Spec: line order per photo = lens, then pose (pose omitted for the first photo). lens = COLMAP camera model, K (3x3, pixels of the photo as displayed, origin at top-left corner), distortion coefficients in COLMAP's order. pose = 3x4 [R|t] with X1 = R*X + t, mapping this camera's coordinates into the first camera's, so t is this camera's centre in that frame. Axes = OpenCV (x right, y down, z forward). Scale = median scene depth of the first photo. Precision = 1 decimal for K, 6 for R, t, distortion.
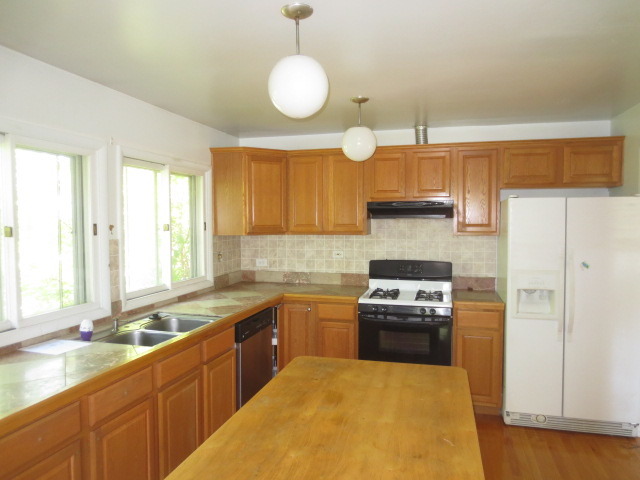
lens RADIAL K [[453.9, 0, 321.5], [0, 453.9, 238.5], [0, 0, 1]] dist [-0.029786, 0.010178]
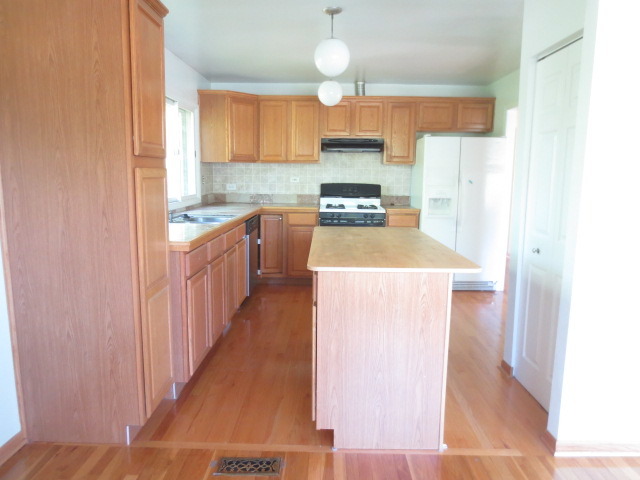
lens RADIAL K [[453.9, 0, 319.3], [0, 453.9, 239.3], [0, 0, 1]] dist [-0.029786, 0.010178]
pose [[0.969046, -0.021992, 0.245898, -0.238592], [-0.004159, 0.994429, 0.105328, 0.073829], [-0.246844, -0.103090, 0.963556, -0.306382]]
